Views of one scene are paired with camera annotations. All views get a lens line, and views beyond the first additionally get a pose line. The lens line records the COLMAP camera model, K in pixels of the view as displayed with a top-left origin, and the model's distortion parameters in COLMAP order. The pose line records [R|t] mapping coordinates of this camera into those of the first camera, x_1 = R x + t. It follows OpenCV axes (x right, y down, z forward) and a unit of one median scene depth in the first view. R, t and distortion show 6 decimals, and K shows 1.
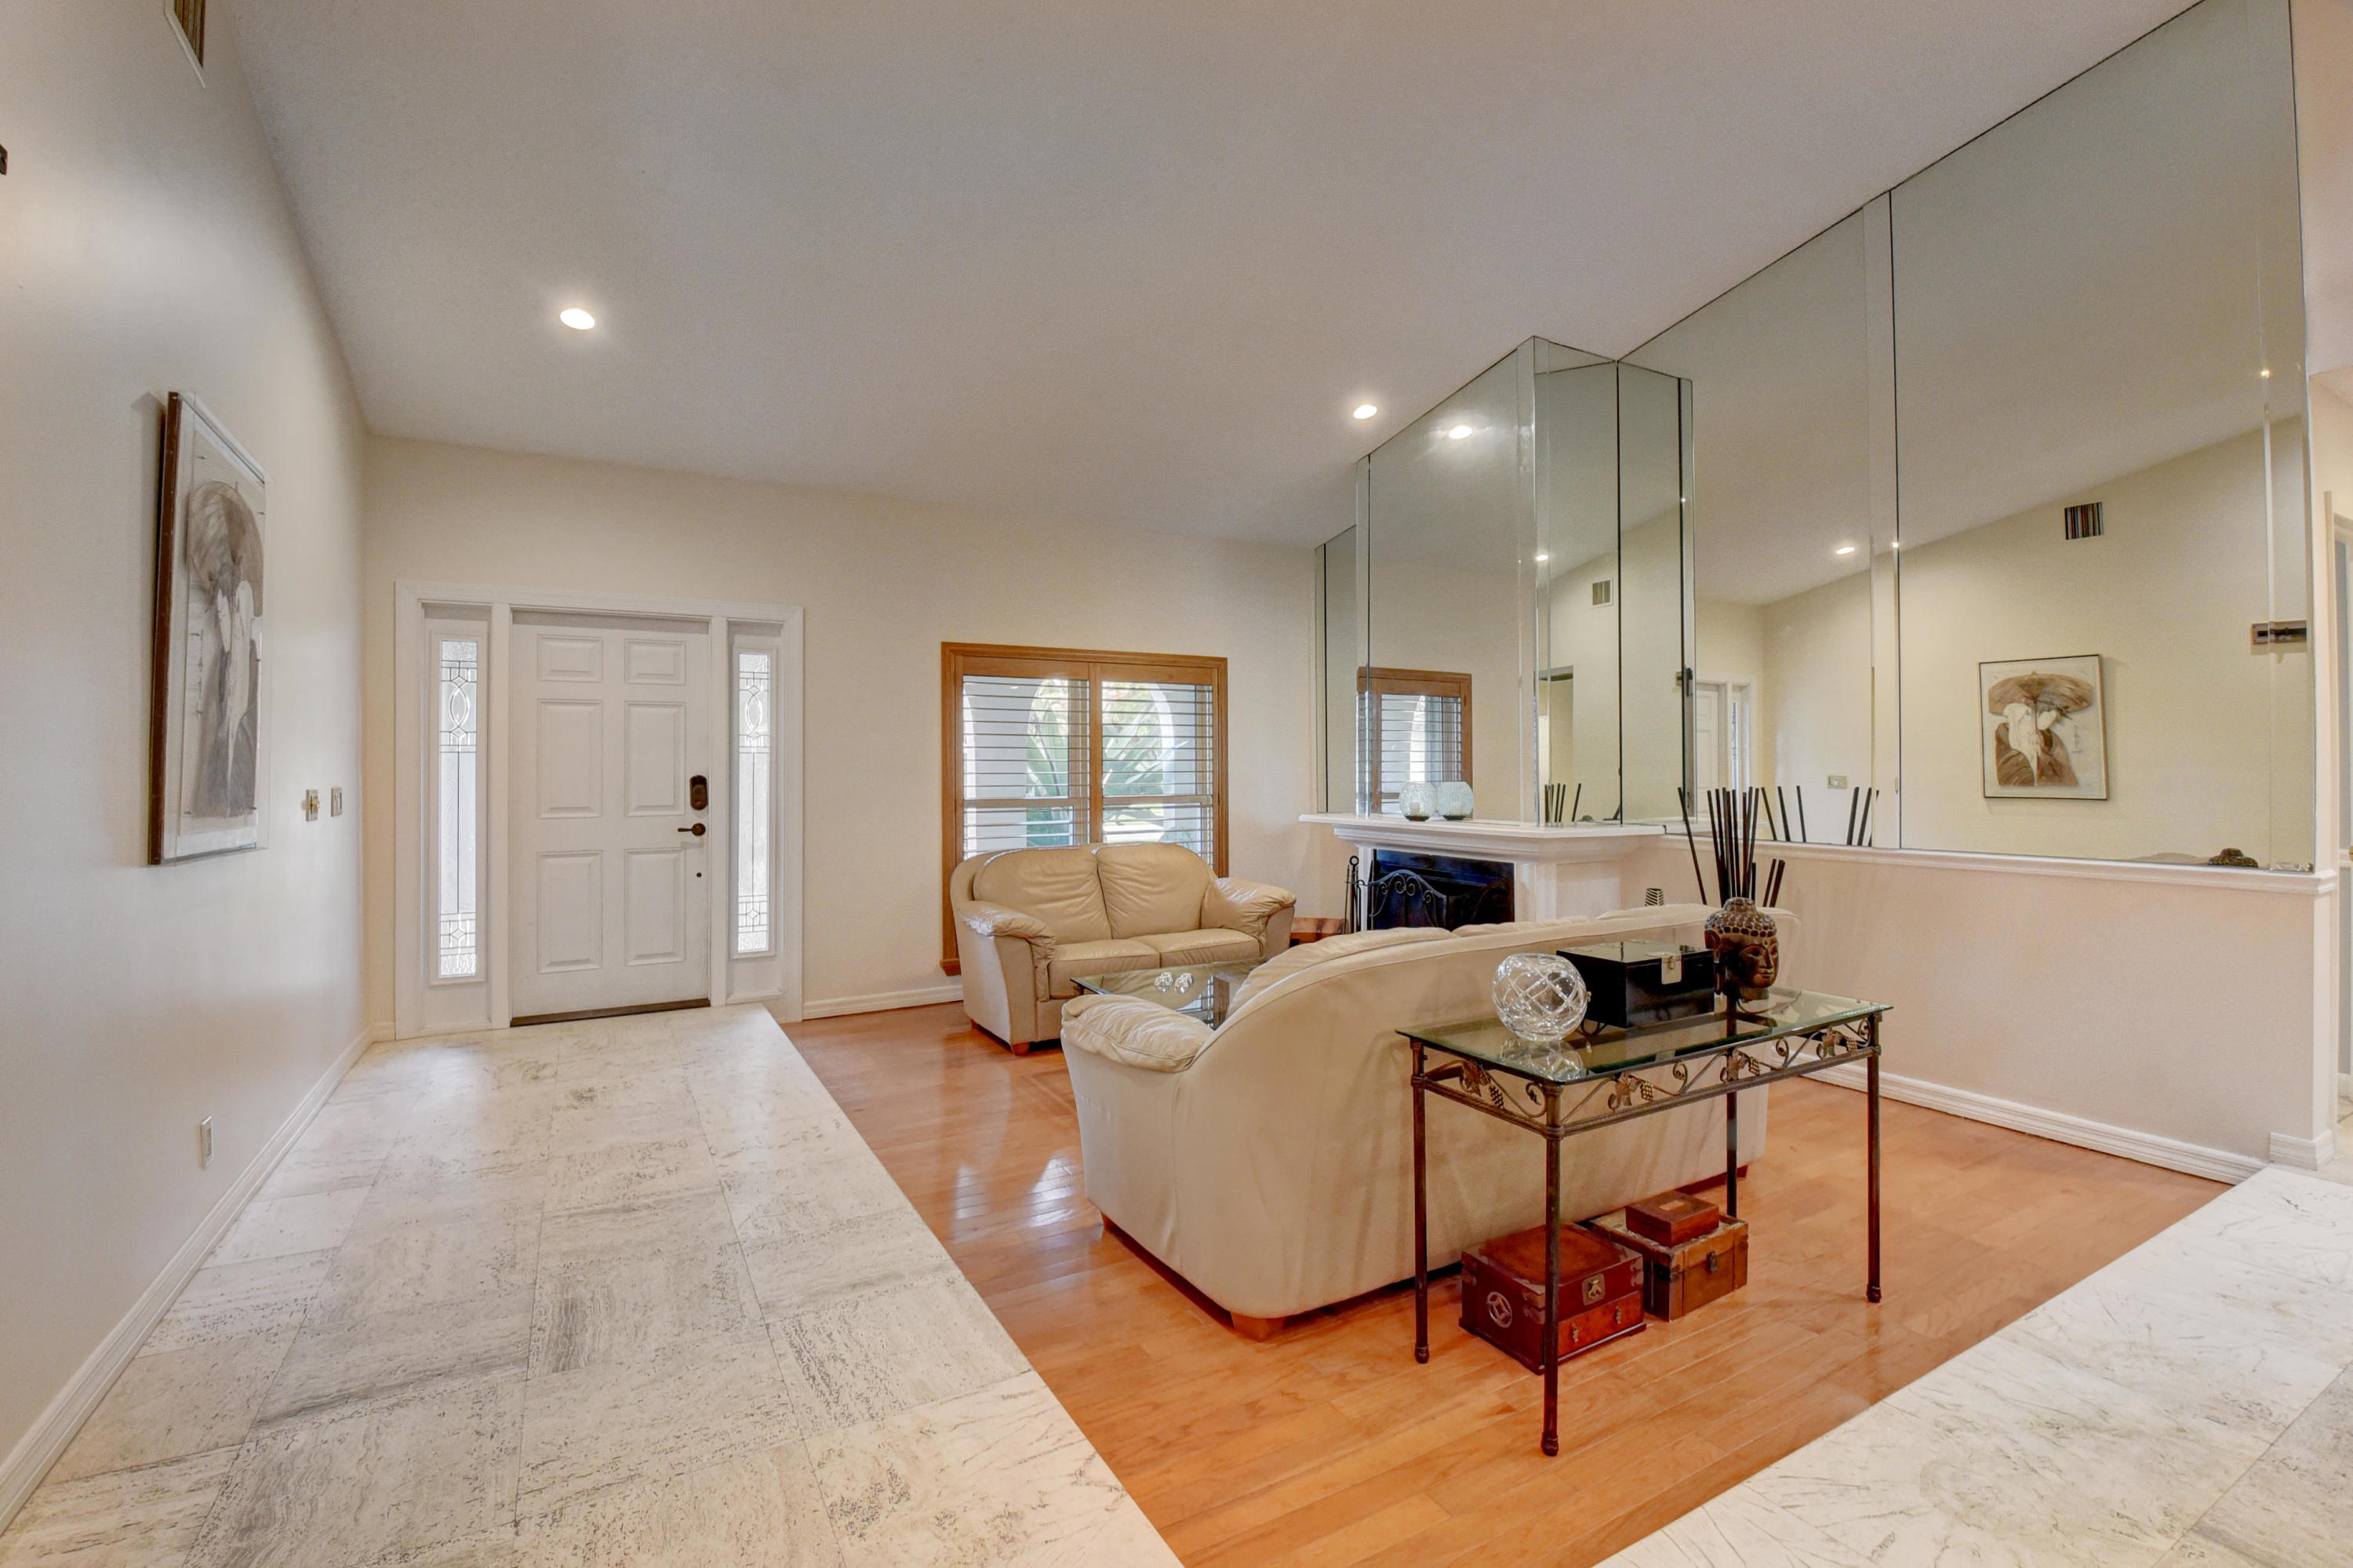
lens RADIAL K [[1031.4, 0, 1168.9], [0, 1031.4, 776.2], [0, 0, 1]] dist [-0.002938, -0.013355]
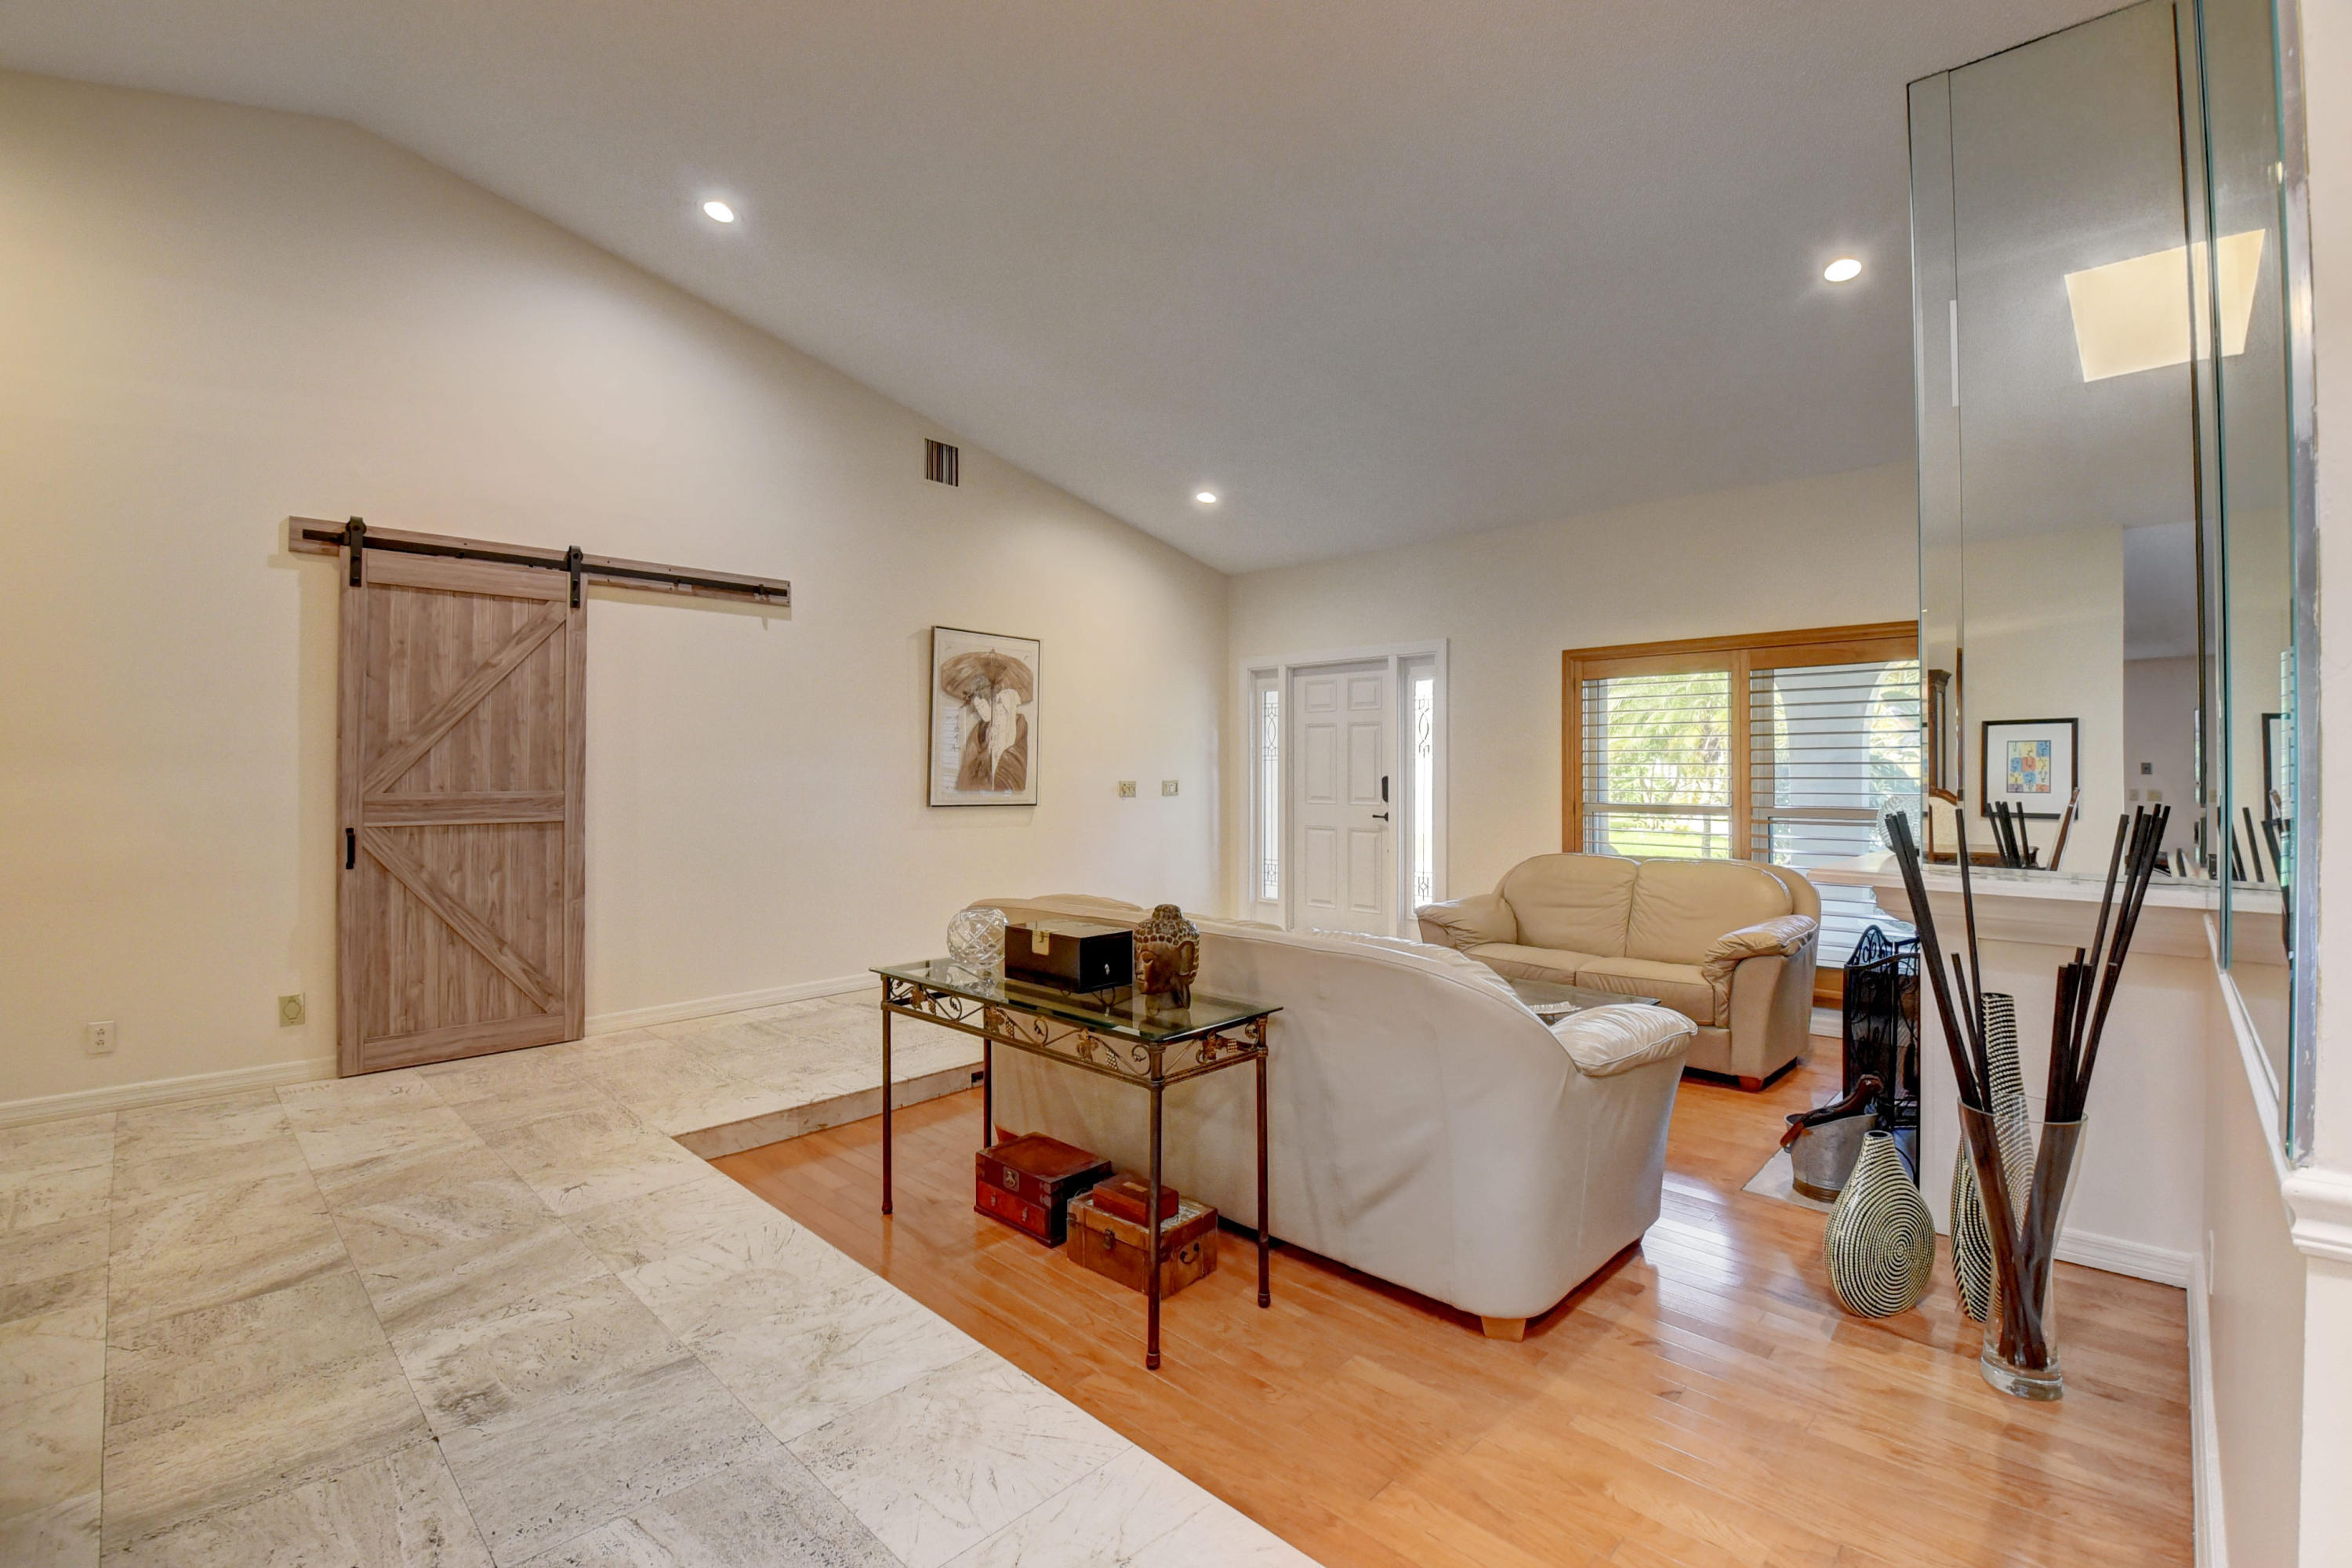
lens RADIAL K [[1030.9, 0, 1175.2], [0, 1030.9, 764.5], [0, 0, 1]] dist [-0.002938, -0.013355]
pose [[0.285848, -0.002559, -0.958272, 0.731002], [-0.007597, 0.999959, -0.004936, -0.006709], [0.958245, 0.008691, 0.285817, 0.353824]]
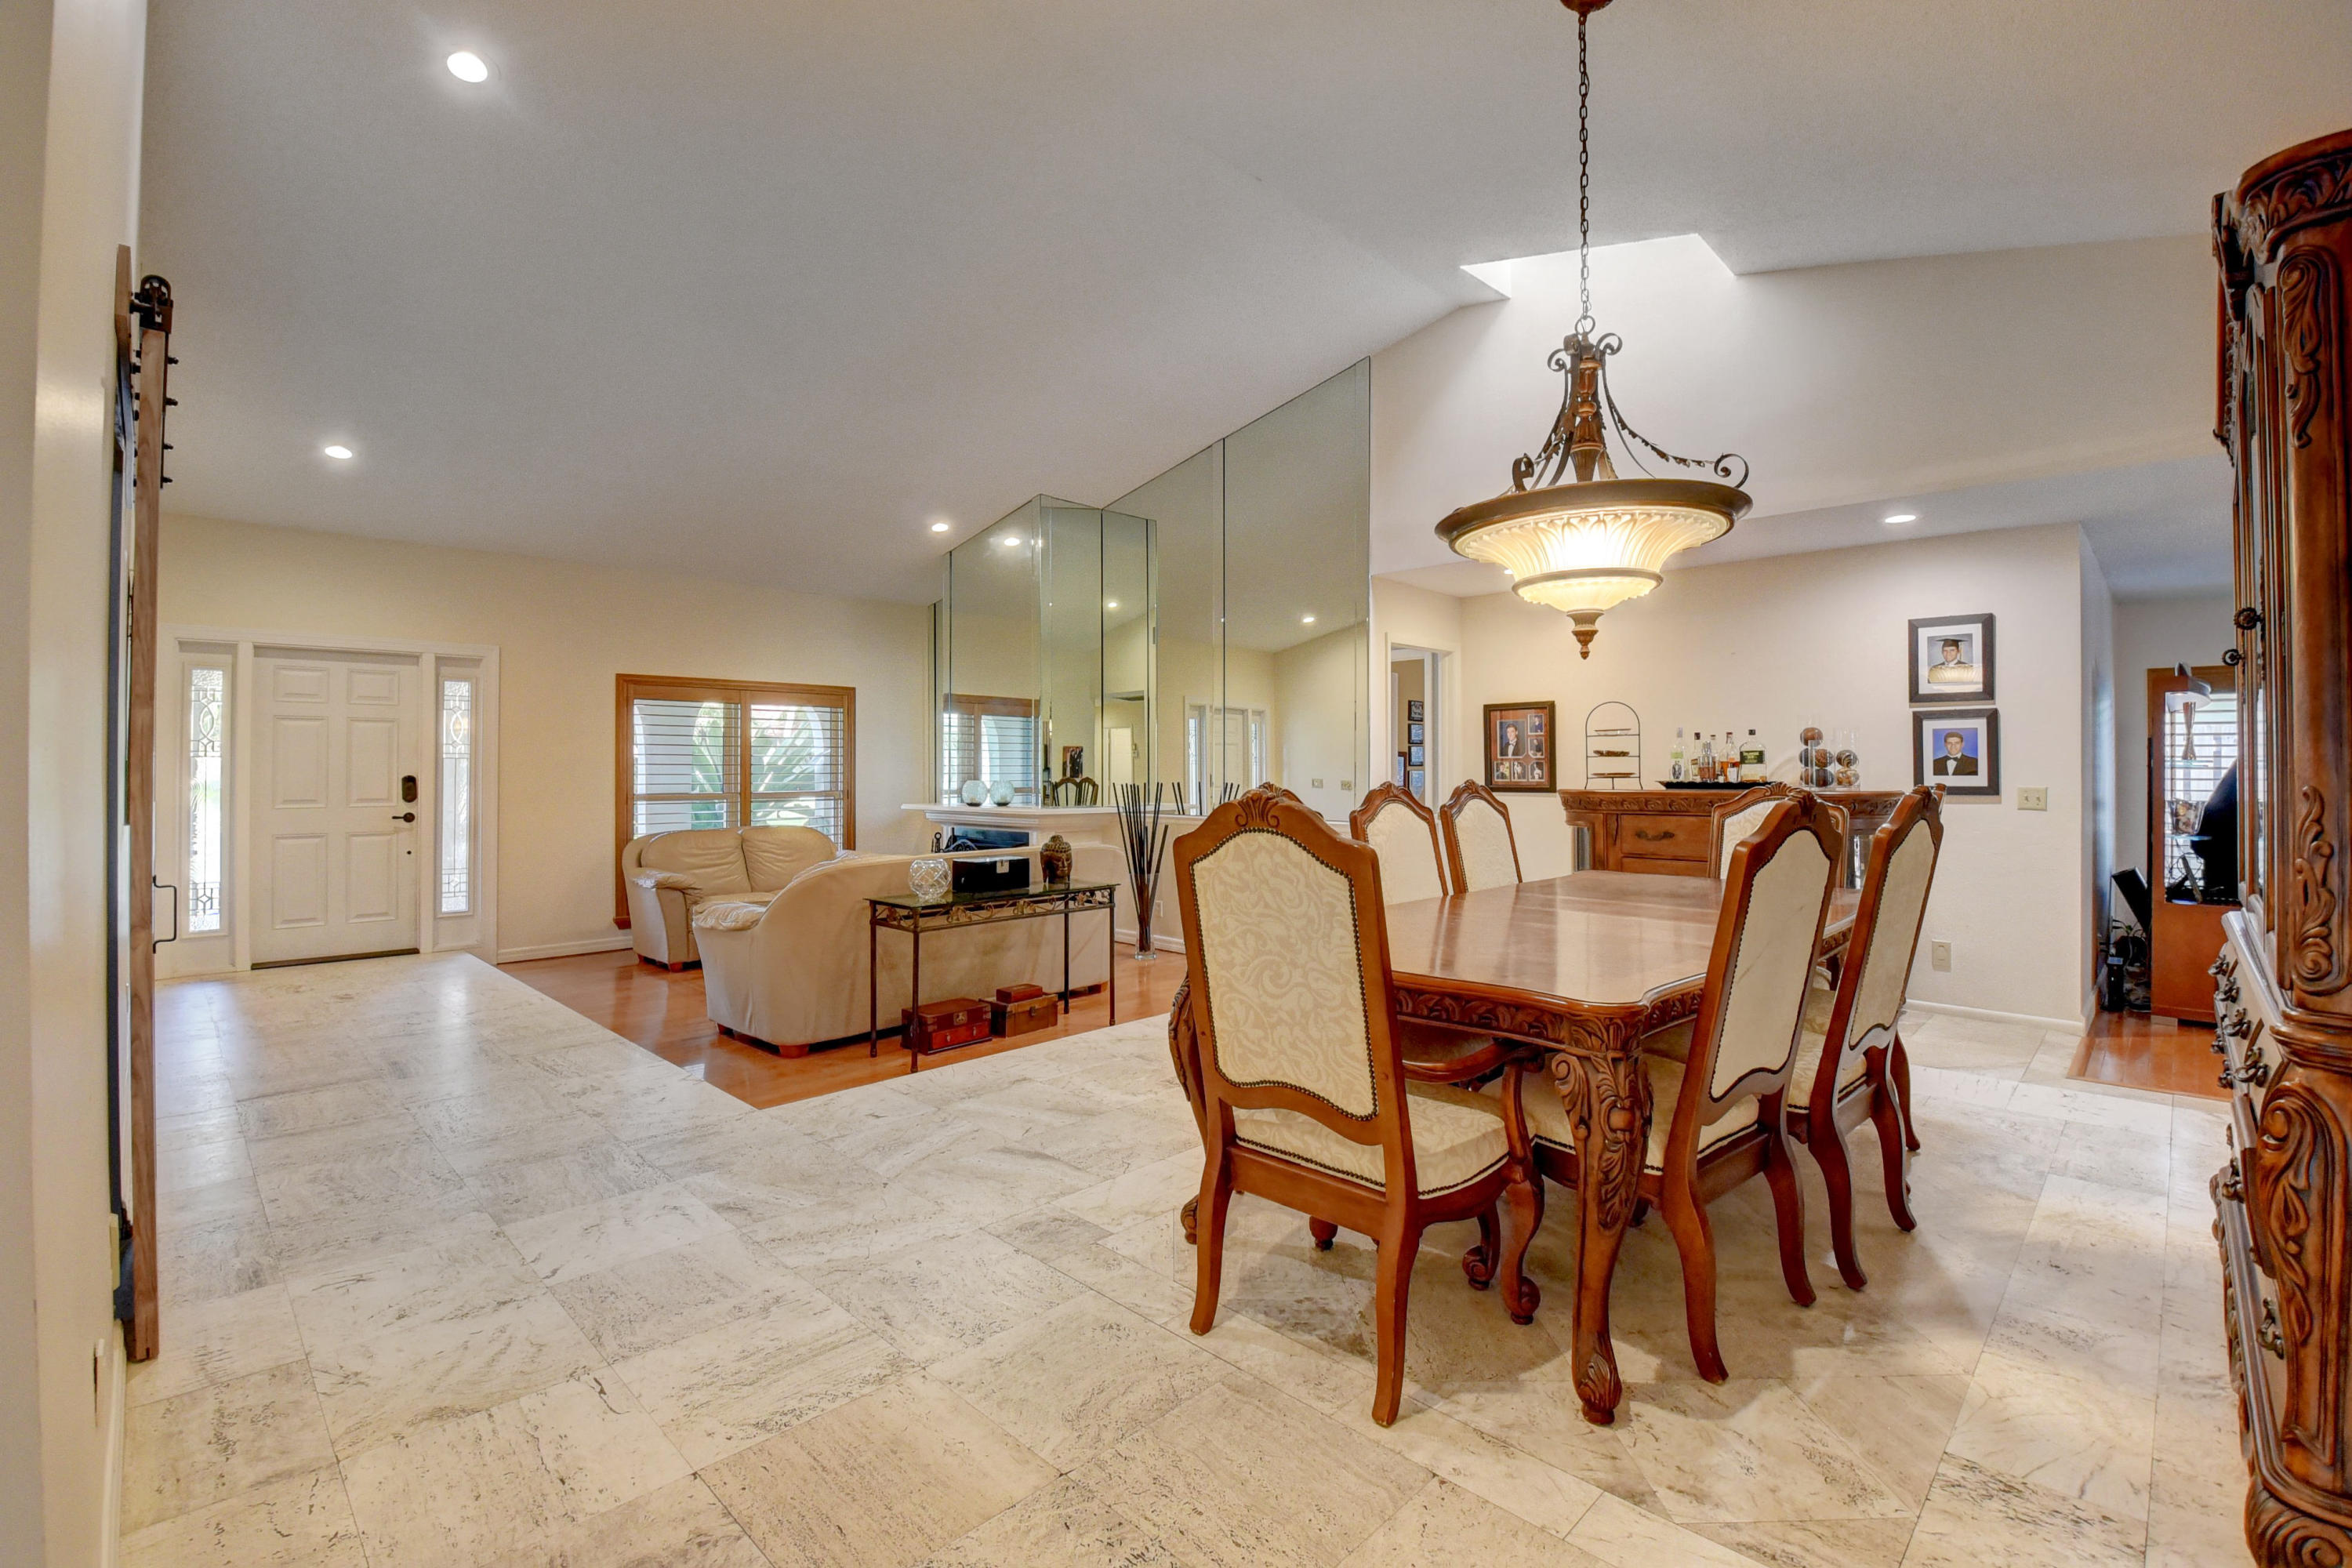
lens RADIAL K [[1030.9, 0, 1169.6], [0, 1030.9, 761.7], [0, 0, 1]] dist [-0.002938, -0.013355]
pose [[0.961430, 0.003748, 0.275024, 0.104620], [0.000977, 0.999854, -0.017040, 0.004850], [-0.275048, 0.016651, 0.961286, -0.489732]]
